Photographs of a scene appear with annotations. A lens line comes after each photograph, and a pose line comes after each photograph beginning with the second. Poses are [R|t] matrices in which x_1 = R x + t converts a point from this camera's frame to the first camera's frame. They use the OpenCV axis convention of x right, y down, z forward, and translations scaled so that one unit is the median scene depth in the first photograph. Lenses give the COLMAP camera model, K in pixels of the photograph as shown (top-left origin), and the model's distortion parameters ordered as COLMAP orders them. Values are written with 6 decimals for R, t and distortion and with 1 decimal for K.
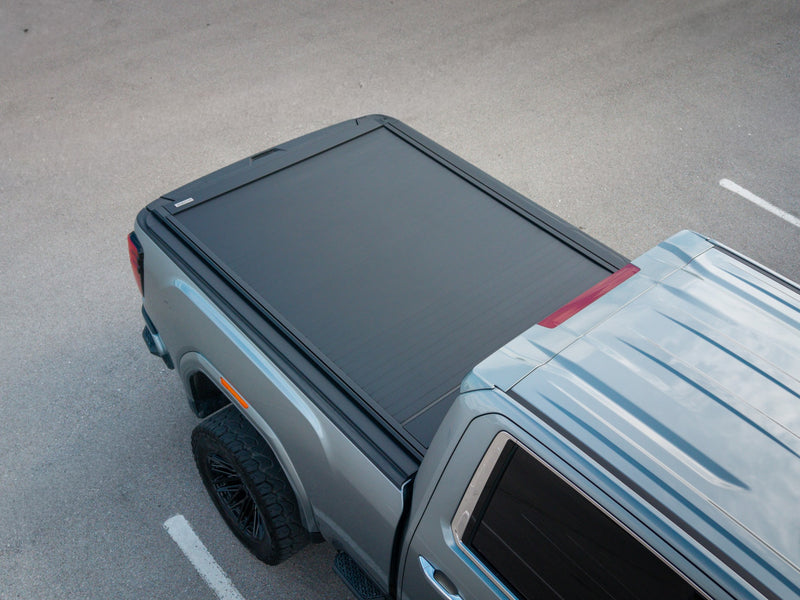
lens RADIAL K [[722.2, 0, 400.0], [0, 722.2, 300.0], [0, 0, 1]] dist [0.004996, 0.004449]
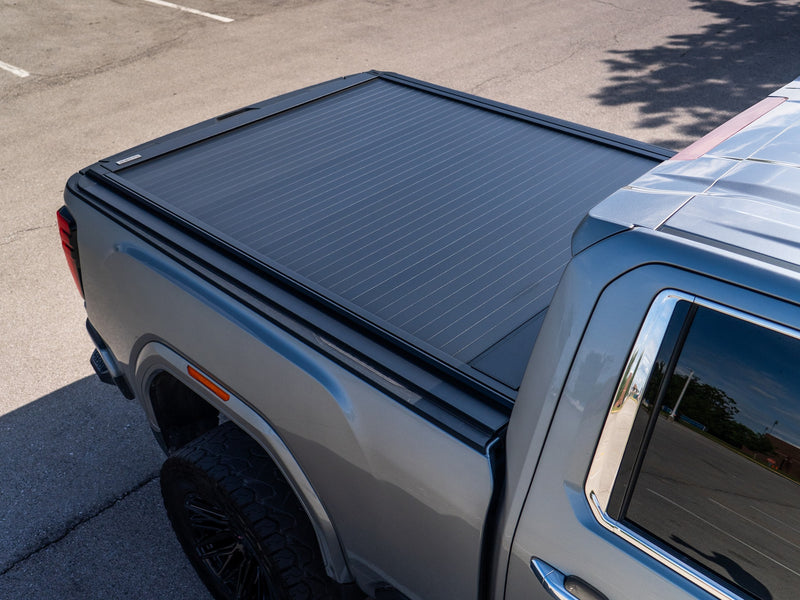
lens RADIAL K [[770.6, 0, 416.8], [0, 770.6, 271.3], [0, 0, 1]] dist [-0.004580, -0.028392]
pose [[0.993745, -0.107881, 0.028854, -0.031746], [0.110930, 0.983371, -0.143791, 0.108779], [-0.012862, 0.146092, 0.989187, 0.189381]]
